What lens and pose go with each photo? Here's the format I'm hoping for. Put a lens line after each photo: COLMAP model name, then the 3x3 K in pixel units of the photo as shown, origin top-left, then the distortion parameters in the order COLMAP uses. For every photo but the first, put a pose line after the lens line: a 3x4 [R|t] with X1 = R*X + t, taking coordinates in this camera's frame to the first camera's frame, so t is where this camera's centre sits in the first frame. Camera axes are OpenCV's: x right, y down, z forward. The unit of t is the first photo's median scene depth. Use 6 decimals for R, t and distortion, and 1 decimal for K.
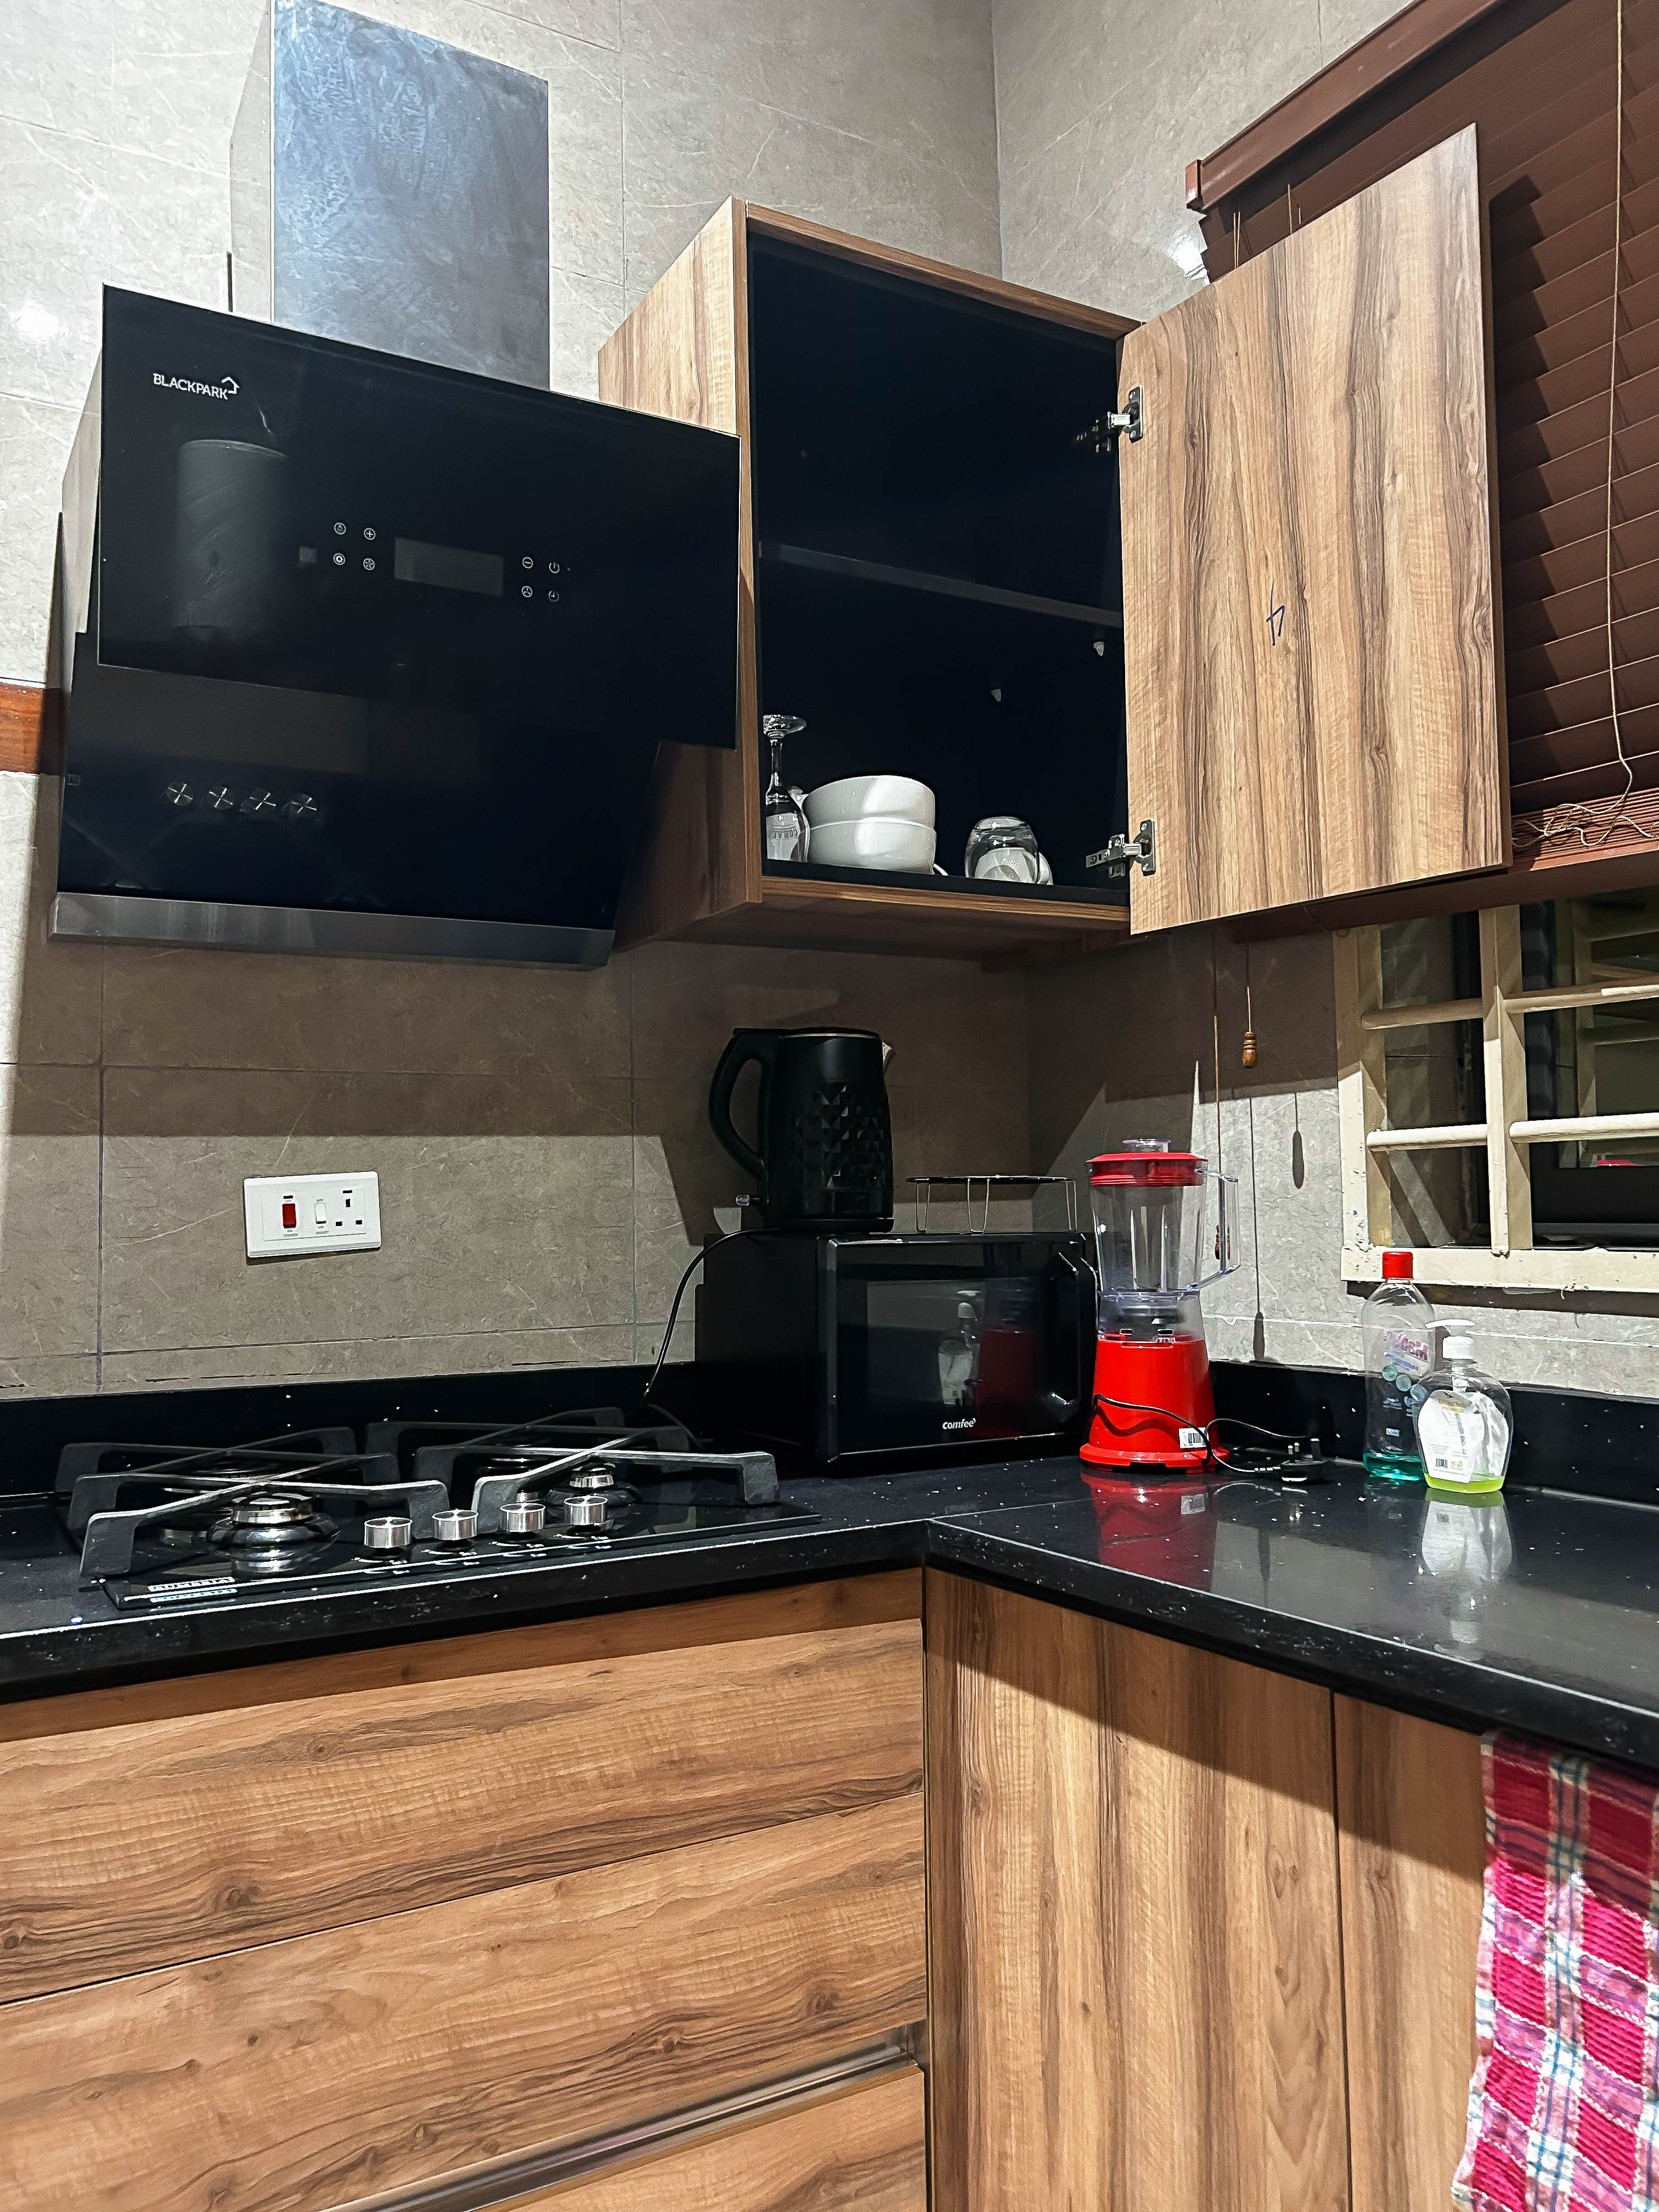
lens RADIAL K [[1702.4, 0, 838.9], [0, 1702.4, 1094.0], [0, 0, 1]] dist [-0.003215, 0.010657]
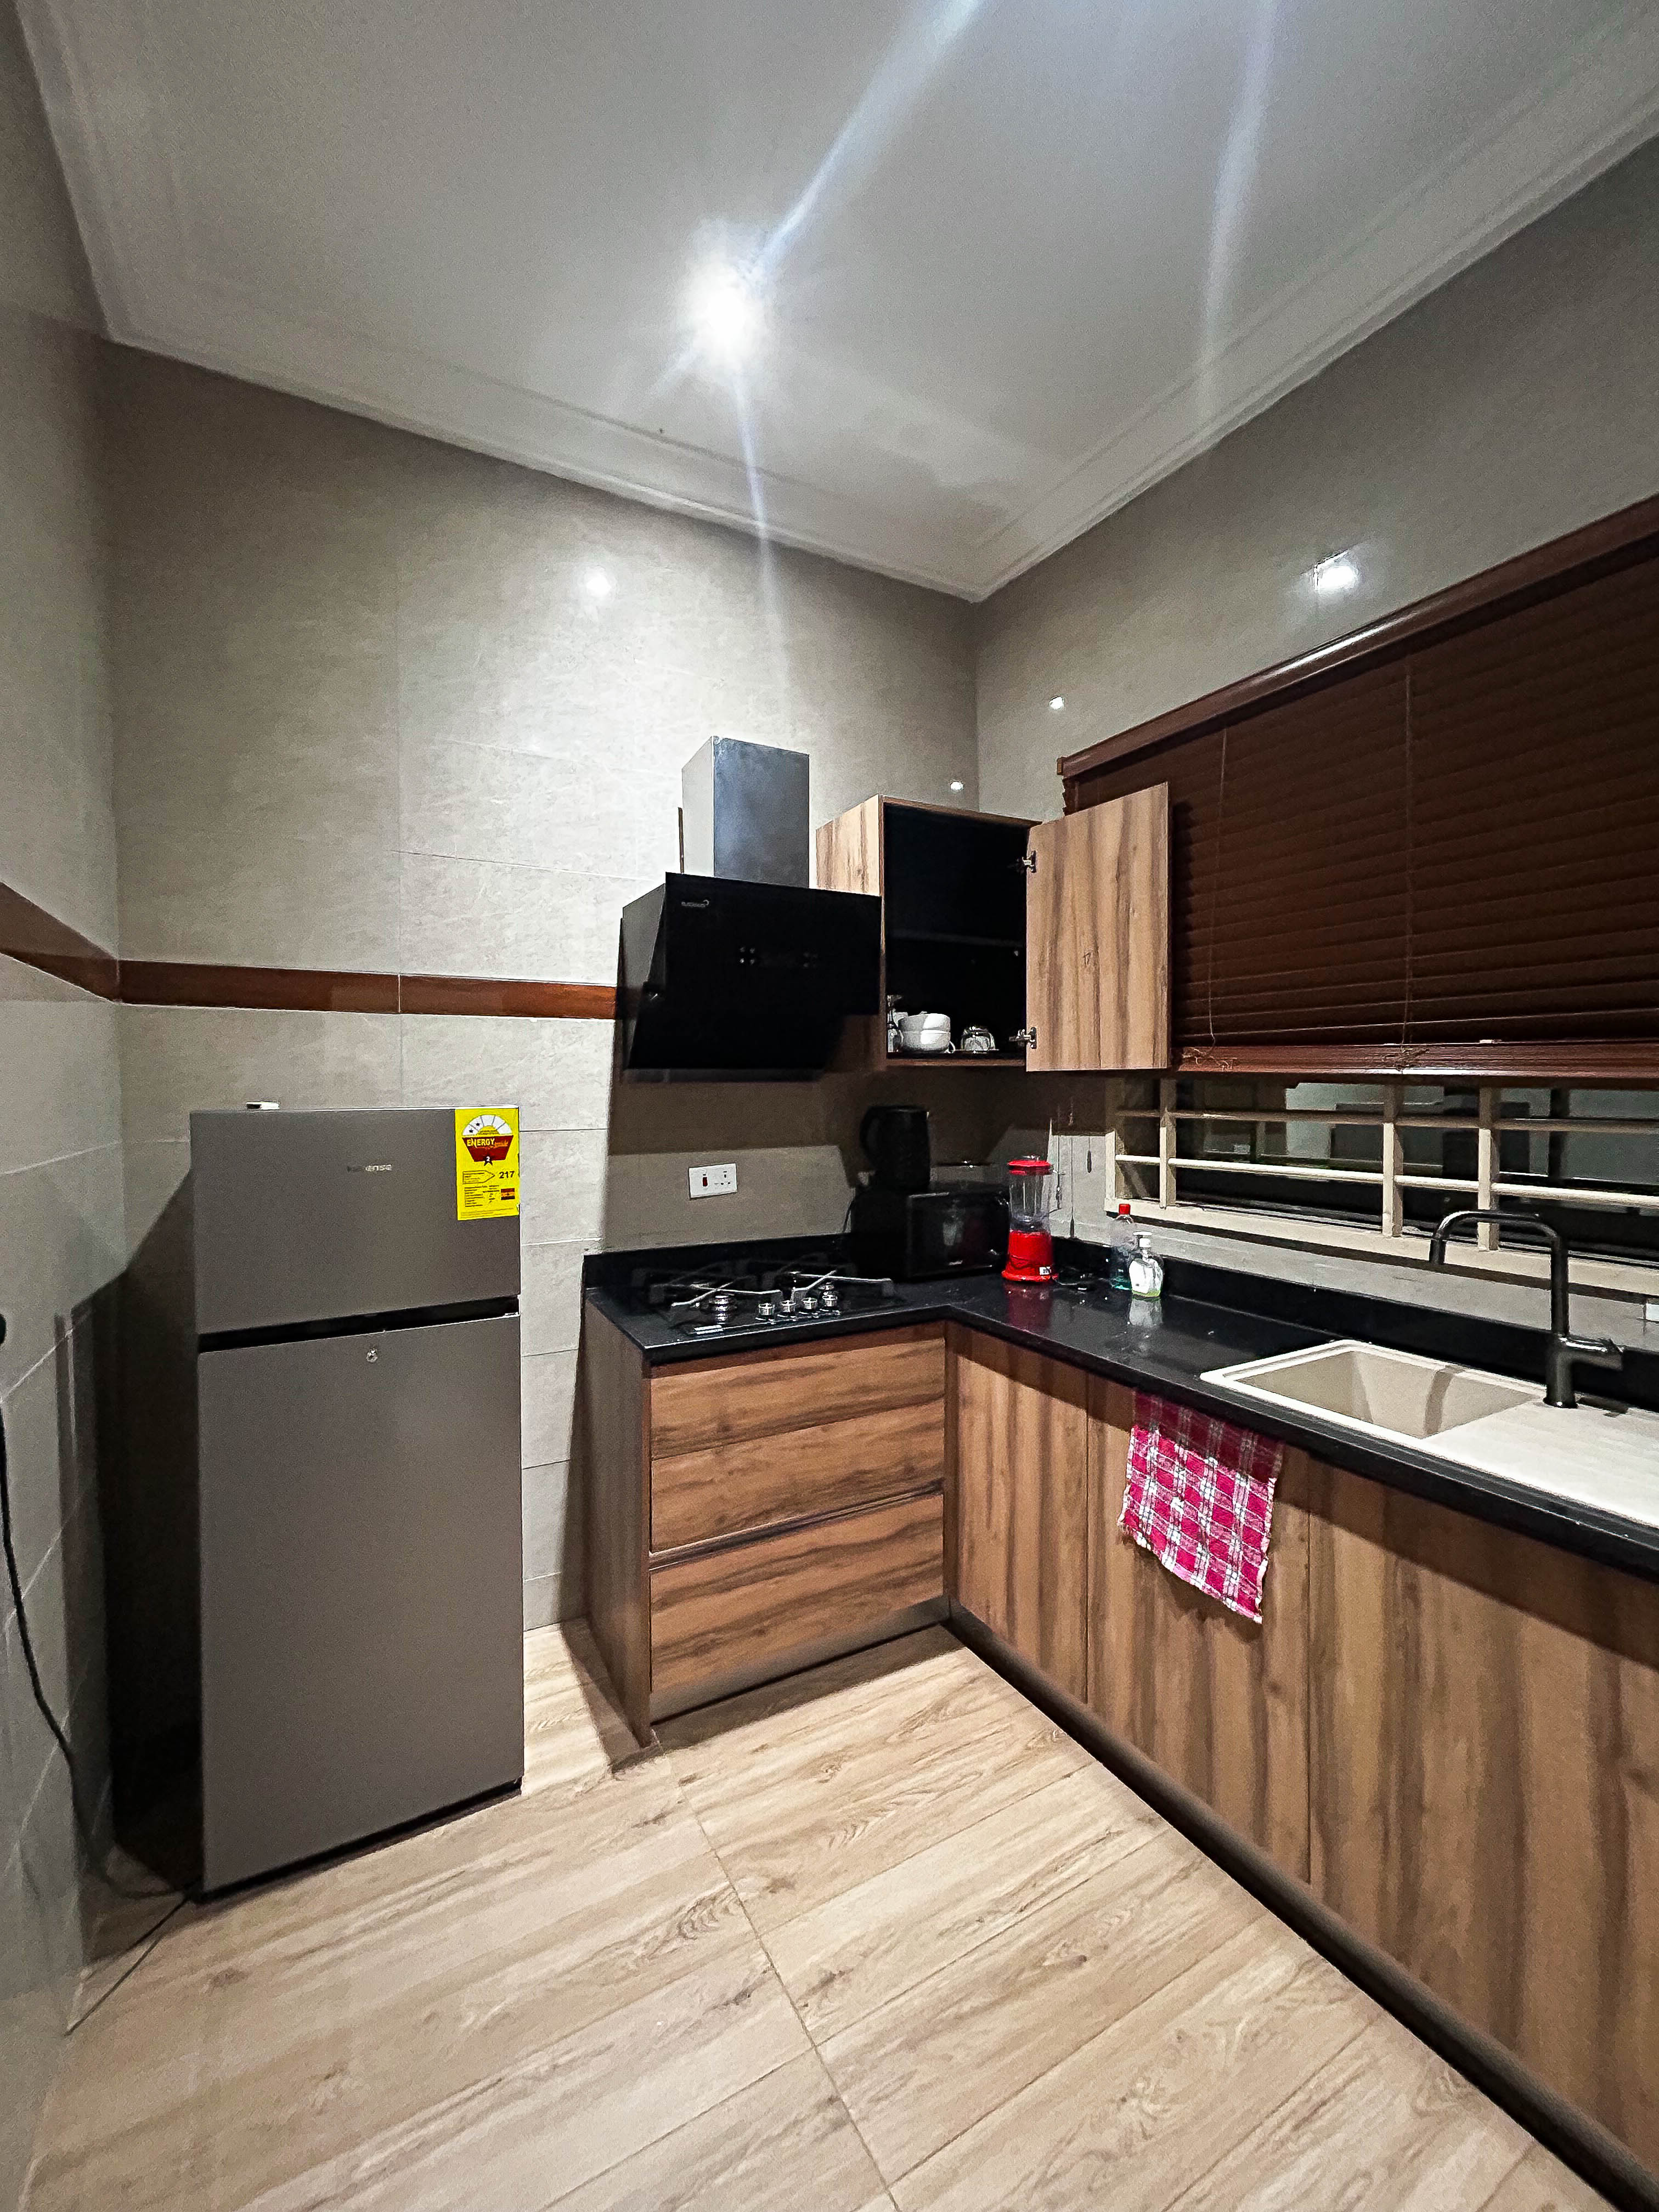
lens RADIAL K [[899.8, 0, 834.4], [0, 899.8, 1098.4], [0, 0, 1]] dist [-0.000780, -0.000004]
pose [[0.999423, 0.013301, -0.031266, -0.087163], [-0.010918, 0.997109, 0.075201, -0.183846], [0.032176, -0.074816, 0.996678, -0.424169]]
